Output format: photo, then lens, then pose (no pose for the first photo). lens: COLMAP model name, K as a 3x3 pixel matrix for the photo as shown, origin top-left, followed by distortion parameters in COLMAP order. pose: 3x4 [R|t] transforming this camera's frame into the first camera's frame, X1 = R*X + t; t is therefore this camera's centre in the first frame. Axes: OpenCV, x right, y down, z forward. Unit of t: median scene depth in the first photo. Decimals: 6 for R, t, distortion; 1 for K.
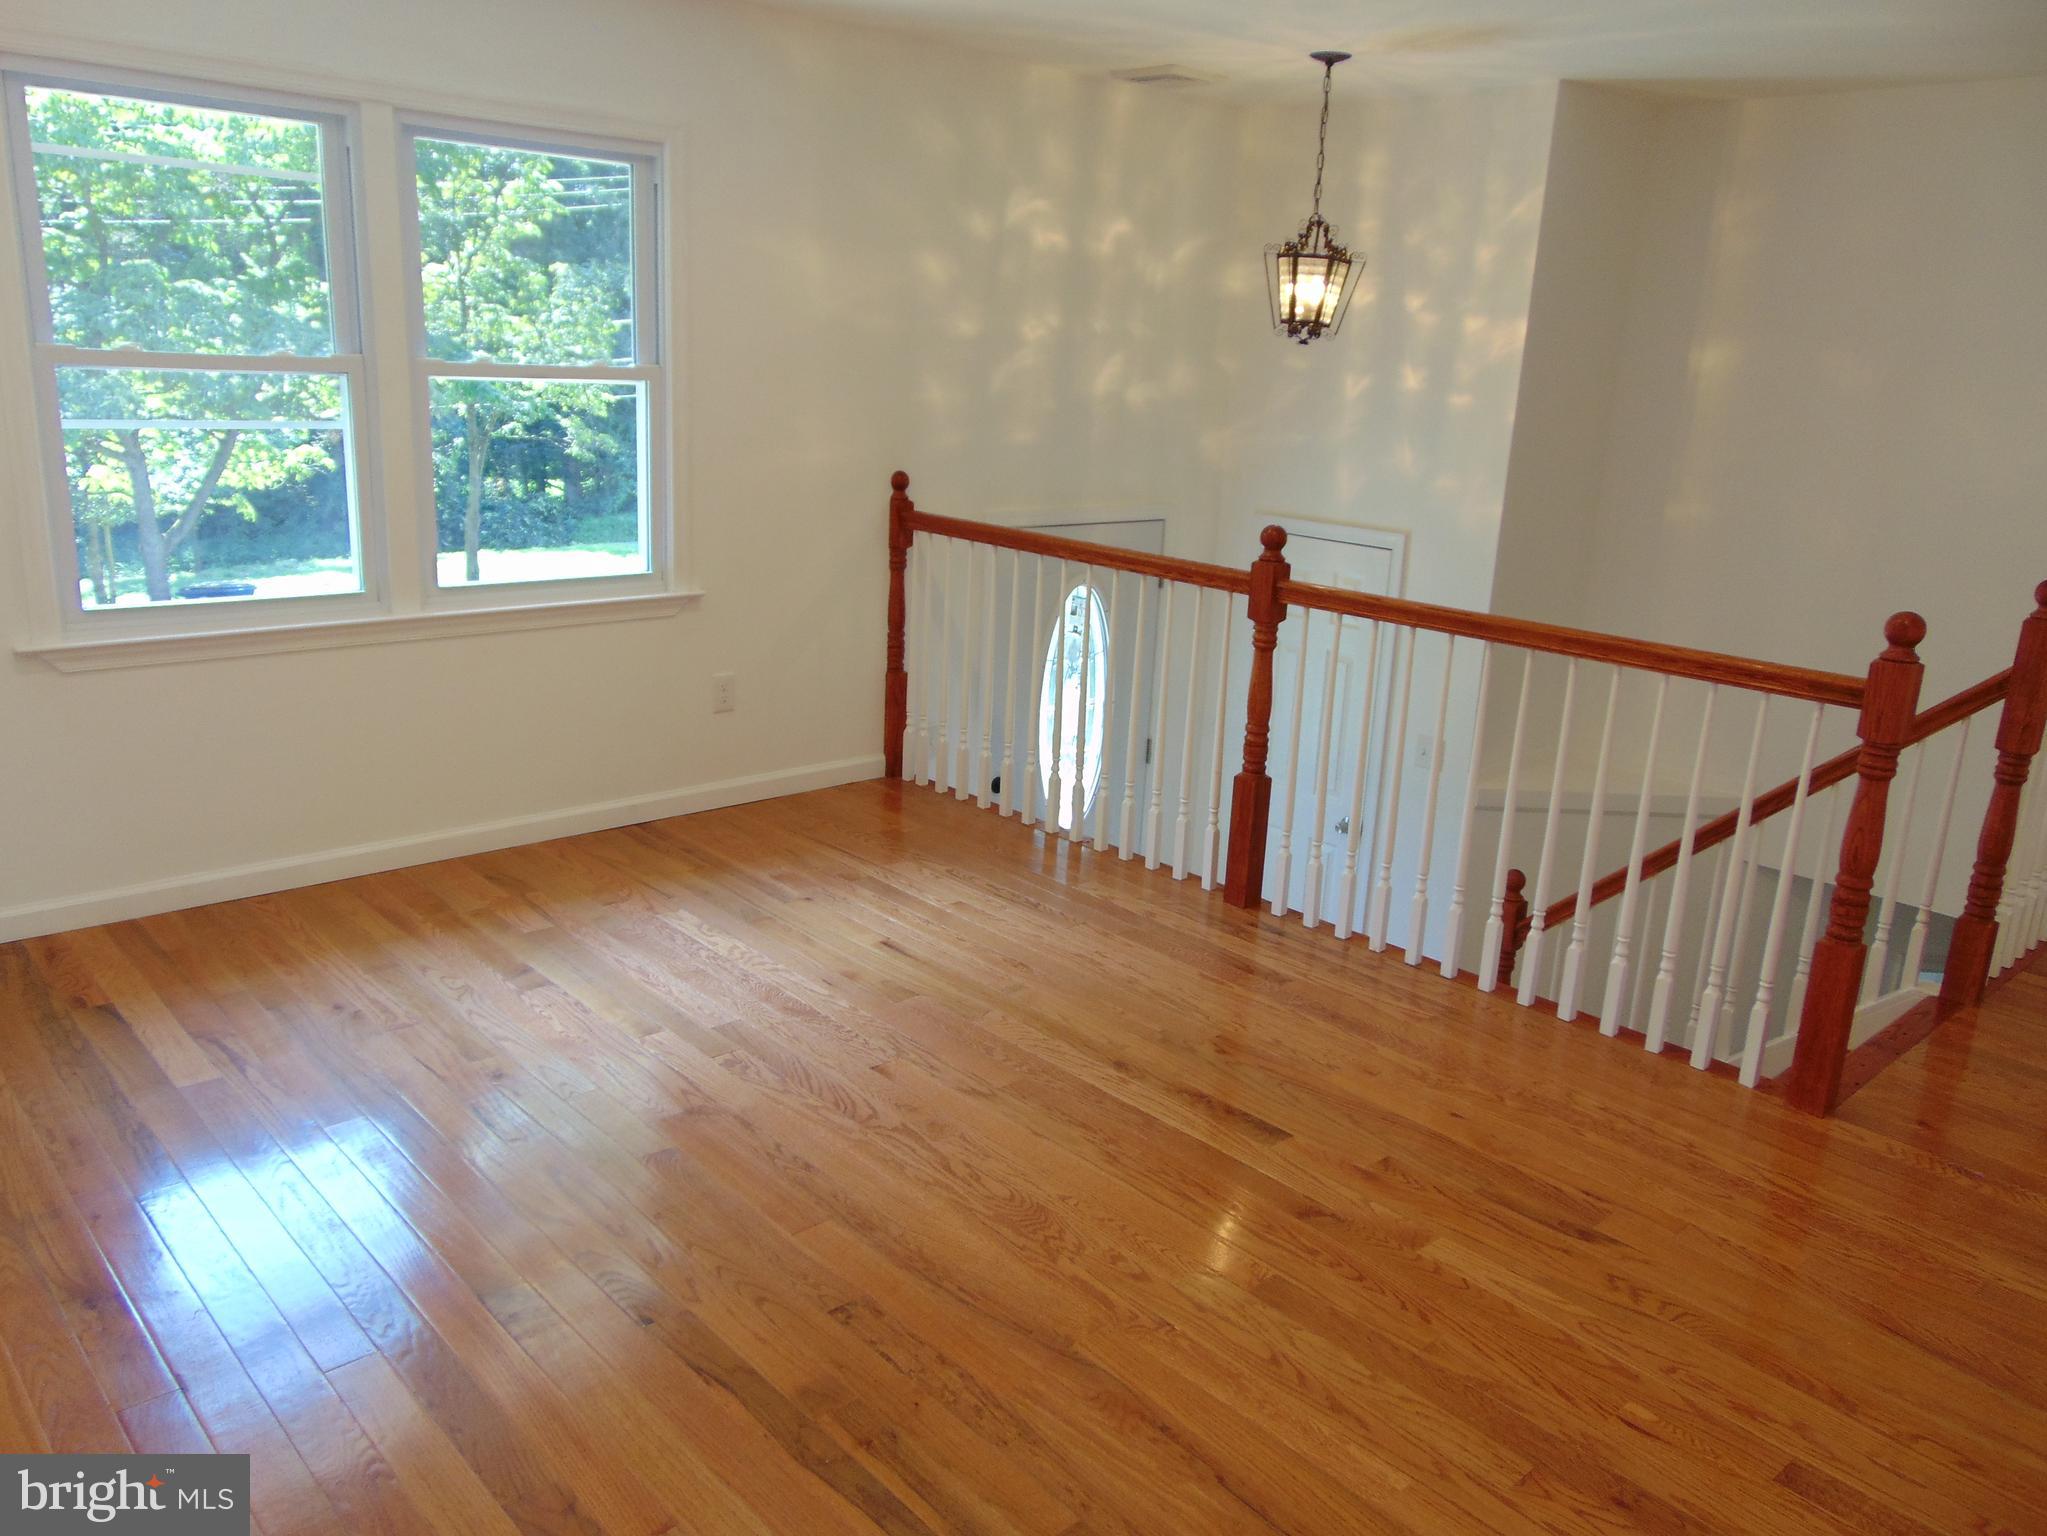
lens RADIAL K [[1545.1, 0, 1016.1], [0, 1545.1, 762.9], [0, 0, 1]] dist [-0.016292, 0.047462]
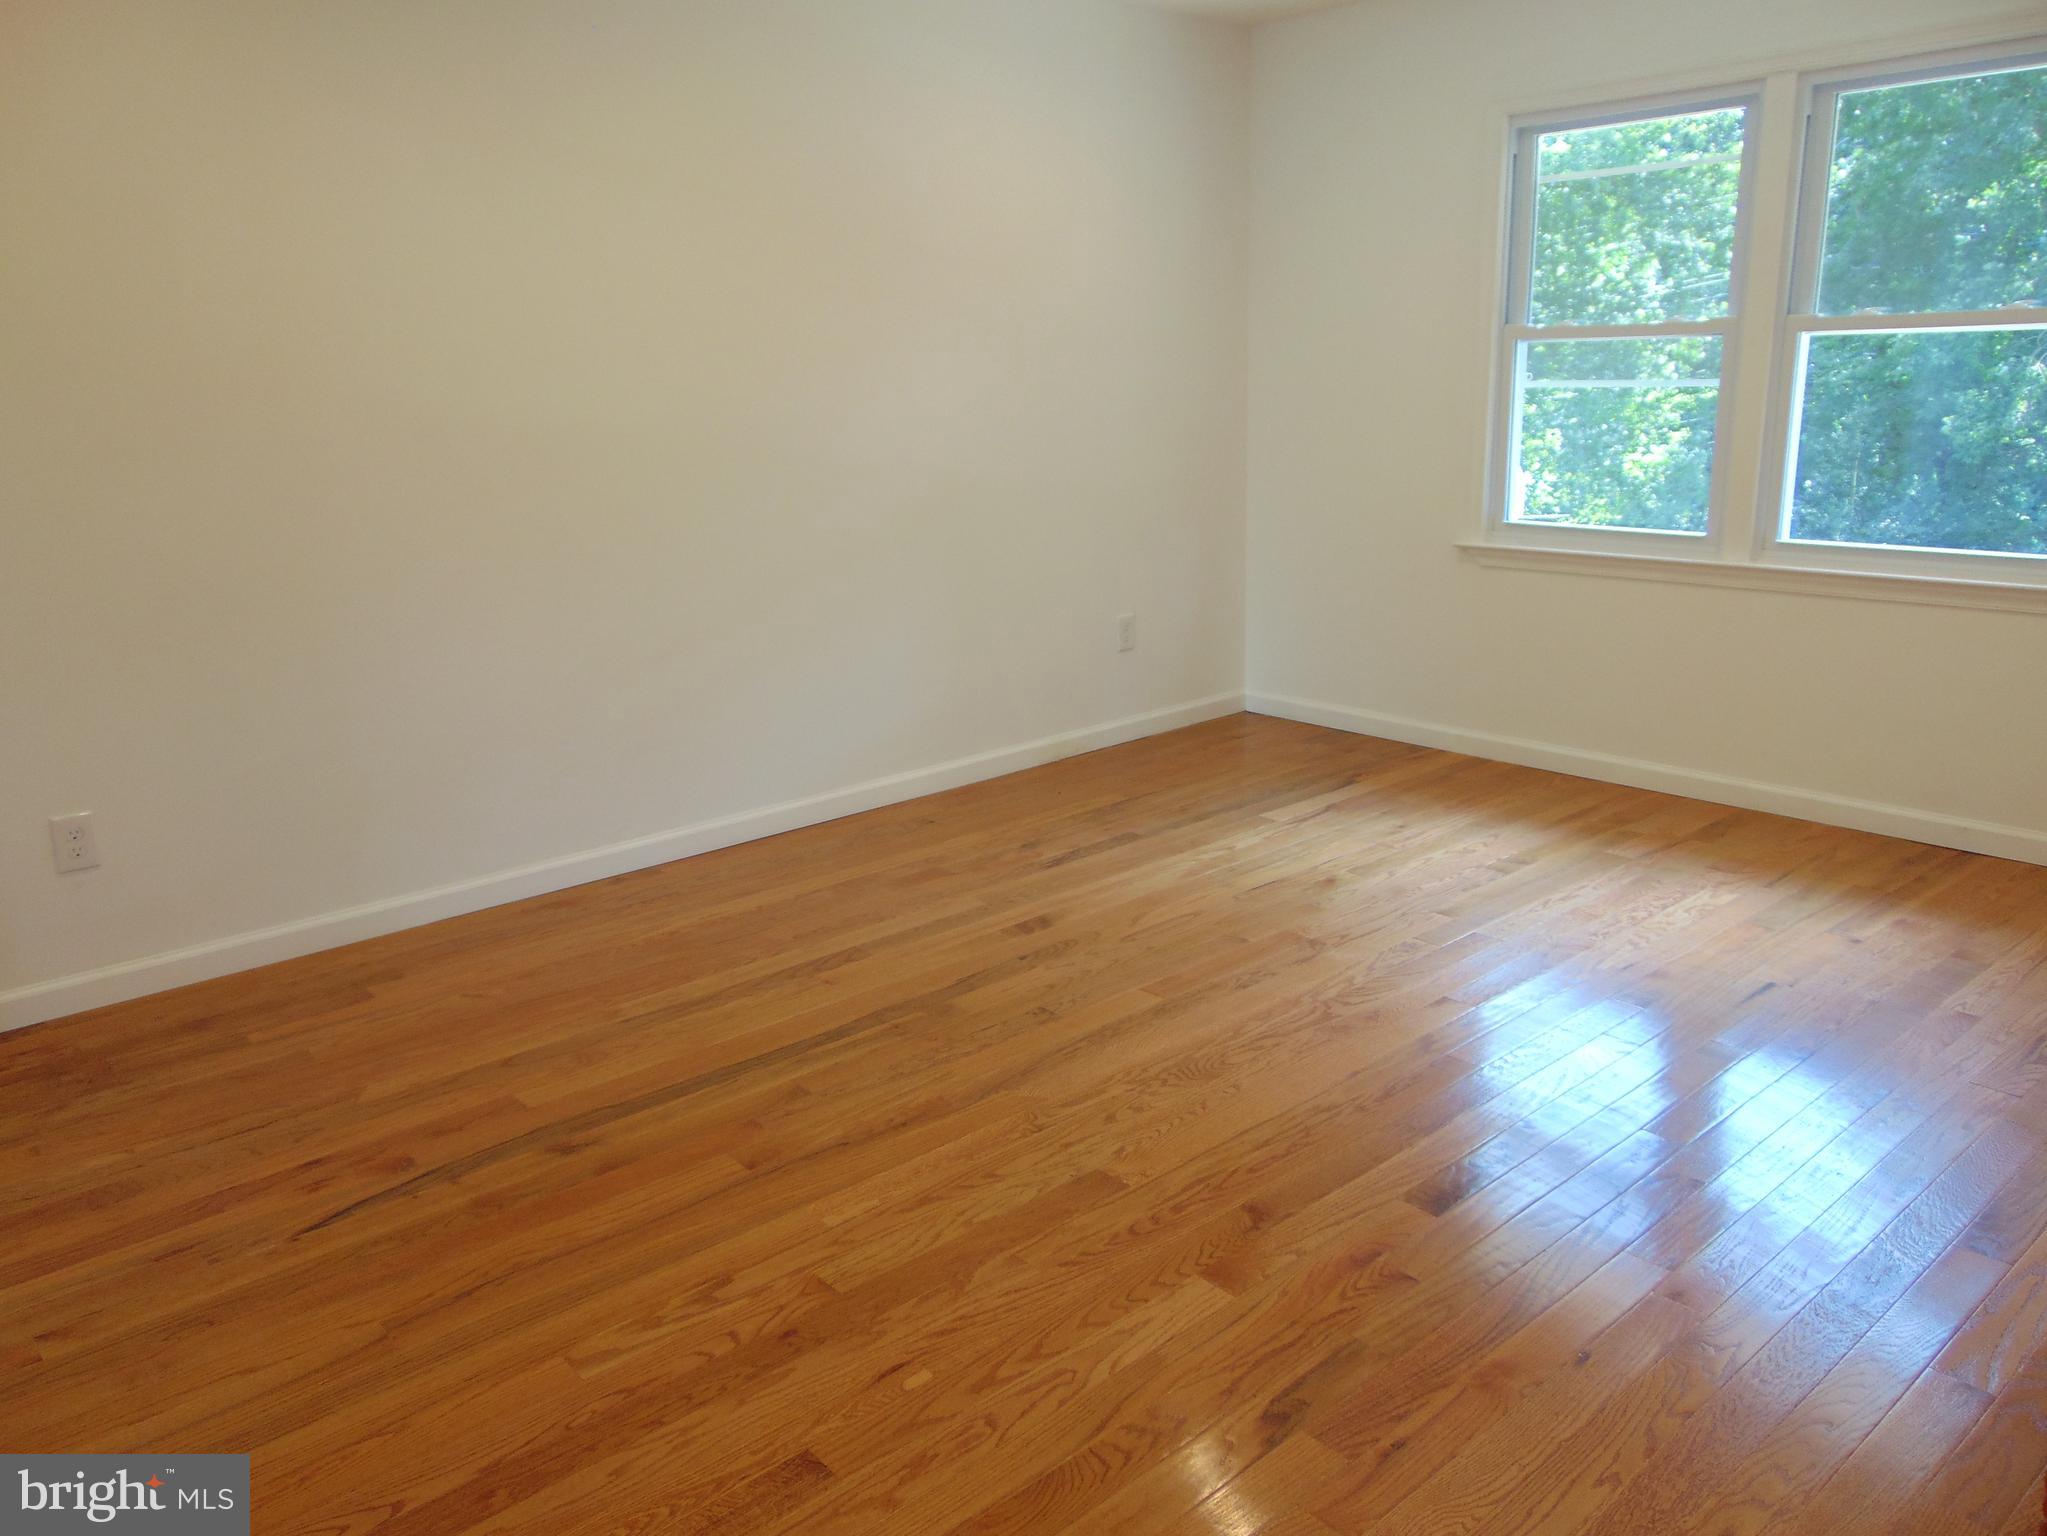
lens RADIAL K [[1545.1, 0, 1018.8], [0, 1545.1, 768.0], [0, 0, 1]] dist [-0.016292, 0.047462]
pose [[-0.019055, 0.213629, -0.976729, 0.819164], [-0.235933, 0.948357, 0.212027, -0.086383], [0.971583, 0.234483, 0.032331, 0.637723]]
